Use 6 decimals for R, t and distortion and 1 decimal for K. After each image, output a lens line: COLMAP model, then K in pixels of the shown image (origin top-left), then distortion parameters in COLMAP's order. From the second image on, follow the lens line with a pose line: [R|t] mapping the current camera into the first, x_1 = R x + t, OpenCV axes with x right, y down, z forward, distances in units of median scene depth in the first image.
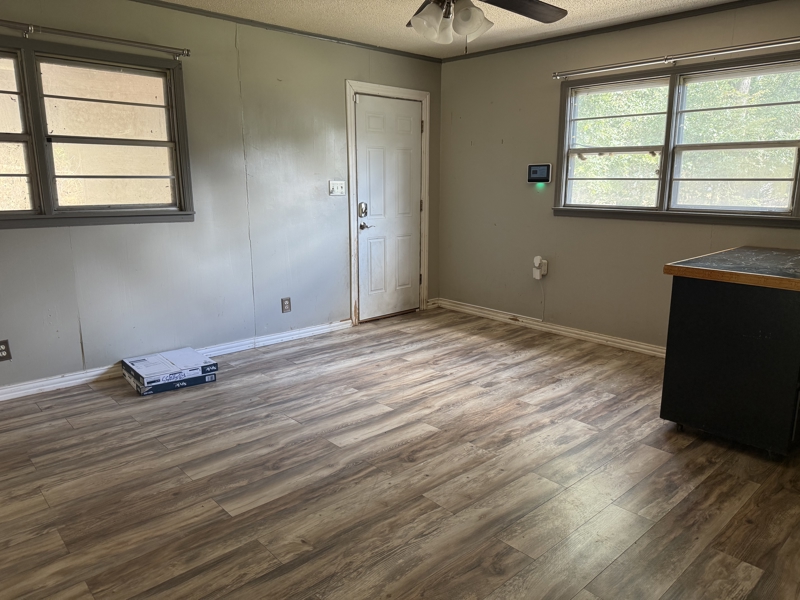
lens RADIAL K [[570.7, 0, 342.1], [0, 570.7, 302.6], [0, 0, 1]] dist [0.045961, -0.037799]
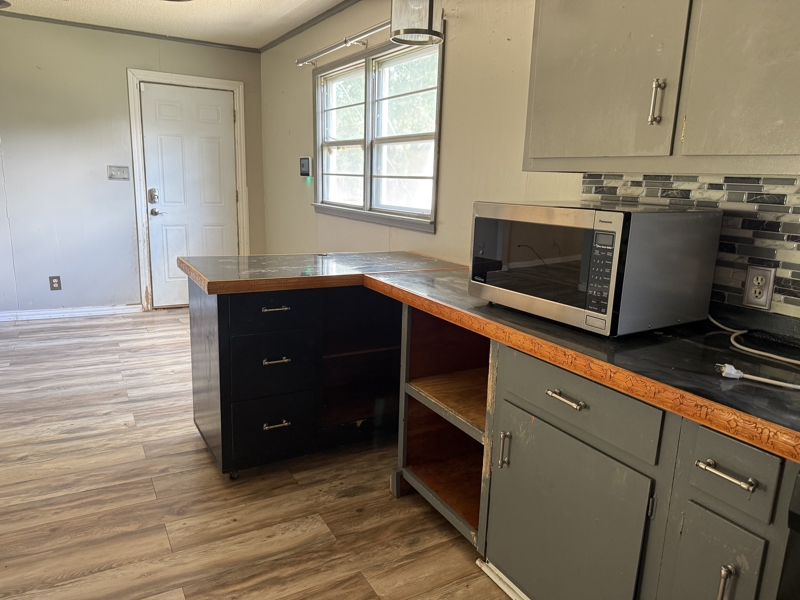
lens RADIAL K [[570.7, 0, 397.4], [0, 570.7, 305.9], [0, 0, 1]] dist [0.045961, -0.037799]
pose [[0.970444, 0.084453, -0.226068, 0.751540], [-0.084376, 0.996384, 0.010023, -0.018217], [0.226097, 0.009348, 0.974060, 0.114785]]
